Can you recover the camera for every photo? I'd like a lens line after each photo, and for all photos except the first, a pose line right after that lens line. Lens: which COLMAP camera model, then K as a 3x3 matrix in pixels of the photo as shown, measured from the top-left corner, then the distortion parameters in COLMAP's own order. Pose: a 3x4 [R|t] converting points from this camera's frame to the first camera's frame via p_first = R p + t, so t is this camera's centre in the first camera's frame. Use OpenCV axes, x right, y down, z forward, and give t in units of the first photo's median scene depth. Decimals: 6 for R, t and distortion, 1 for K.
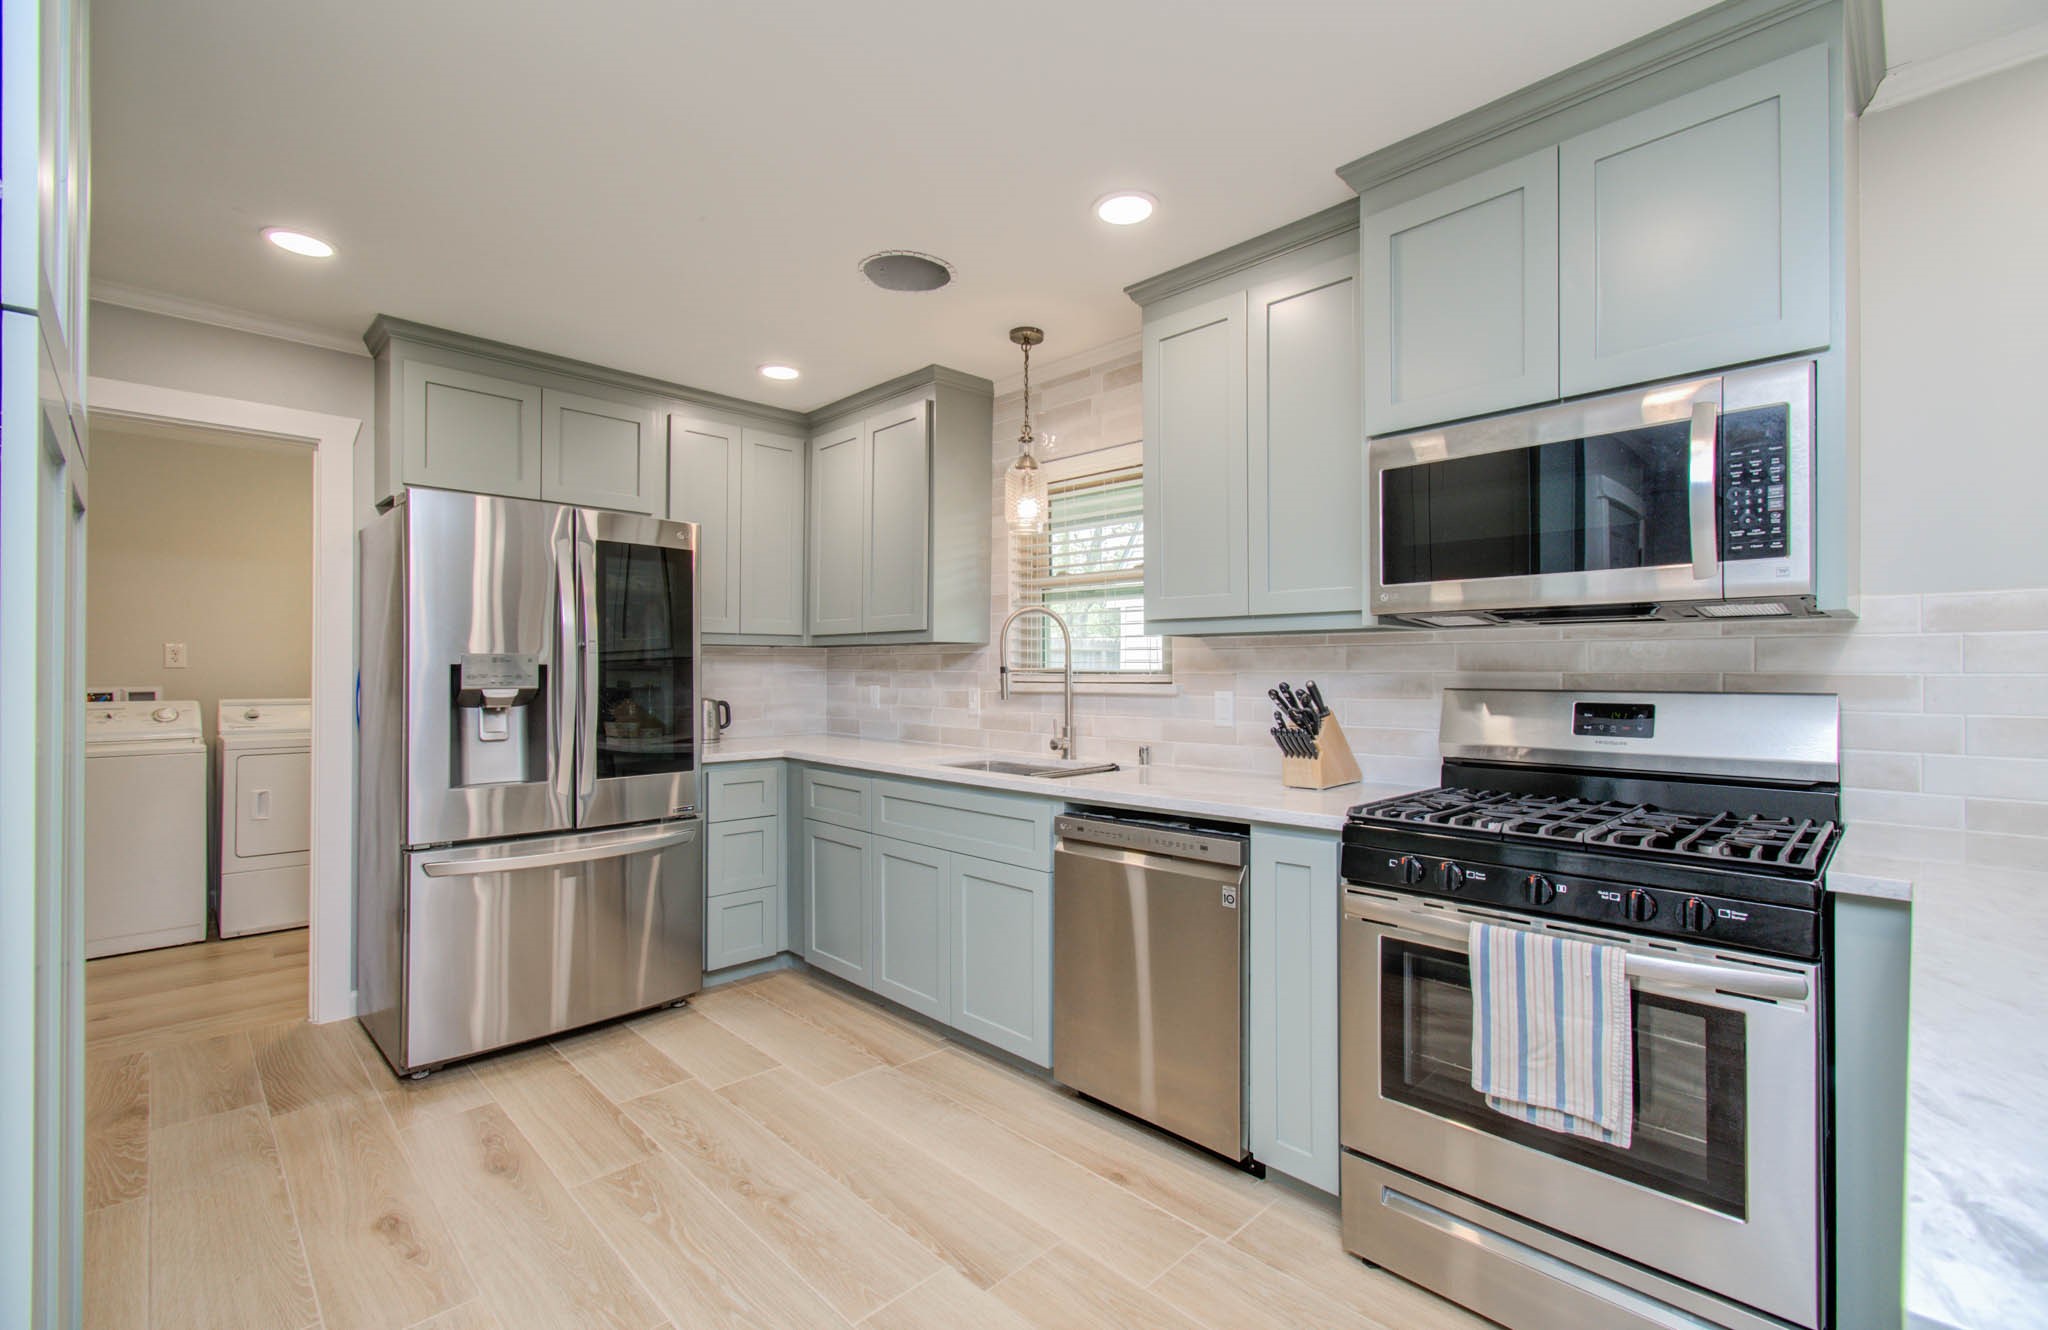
lens RADIAL K [[891.9, 0, 1023.3], [0, 891.9, 668.3], [0, 0, 1]] dist [-0.006309, 0.004451]
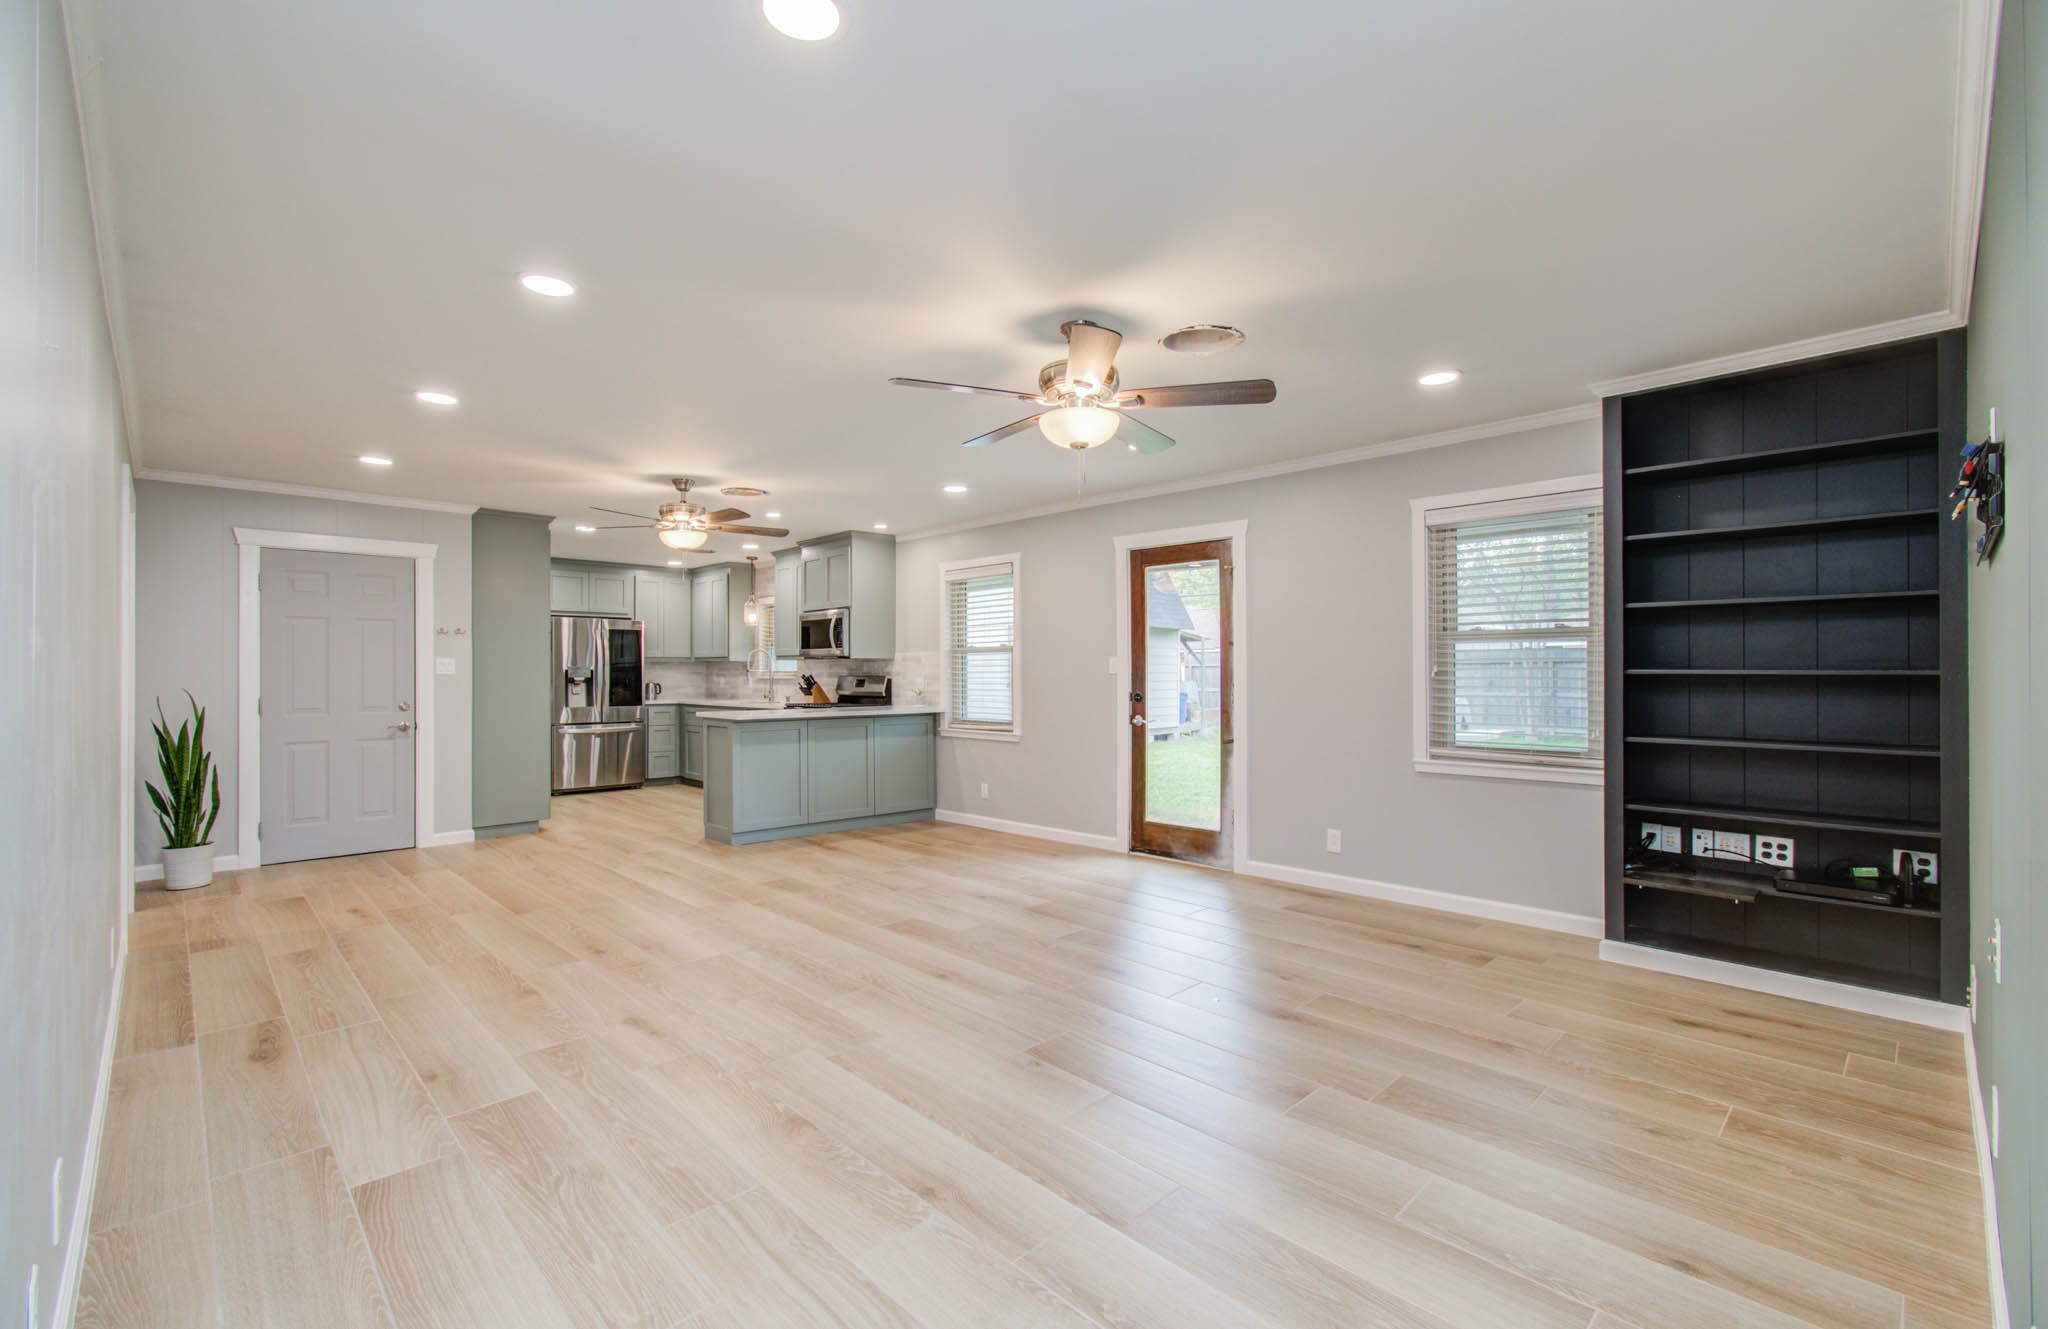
lens RADIAL K [[891.9, 0, 1024.1], [0, 891.9, 658.9], [0, 0, 1]] dist [-0.006309, 0.004451]
pose [[0.999994, -0.003161, -0.001548, 0.929720], [0.003143, 0.999929, -0.011477, -0.002111], [0.001585, 0.011472, 0.999933, -2.010492]]
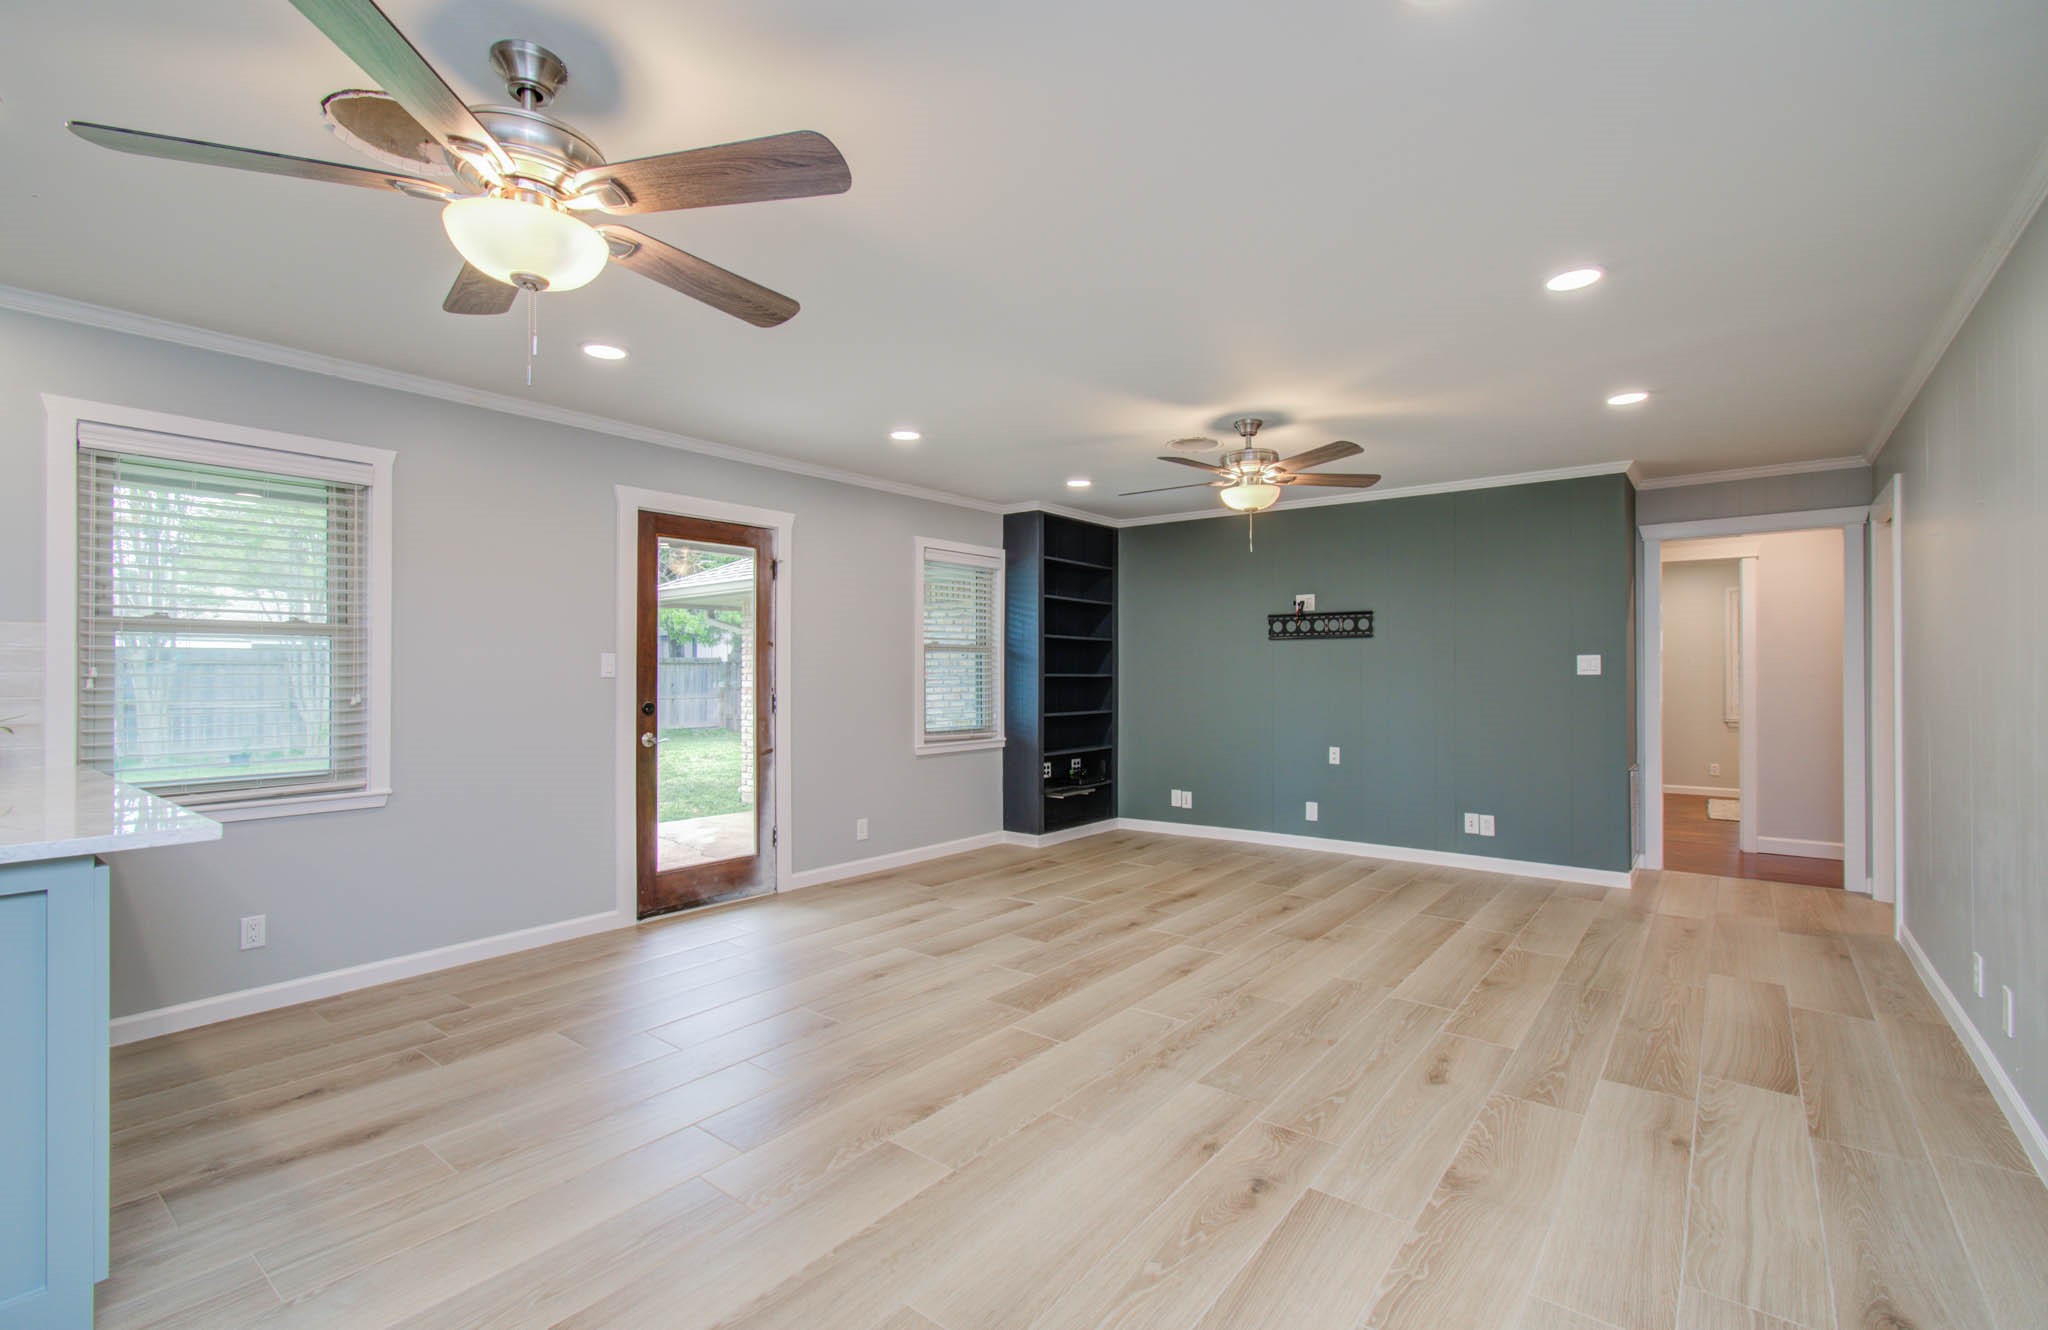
lens RADIAL K [[891.9, 0, 1030.5], [0, 891.9, 657.2], [0, 0, 1]] dist [-0.006309, 0.004451]
pose [[-0.129707, 0.013959, 0.991454, -0.378476], [-0.003414, 0.999889, -0.014524, -0.005046], [-0.991546, -0.005269, -0.129645, -0.439022]]
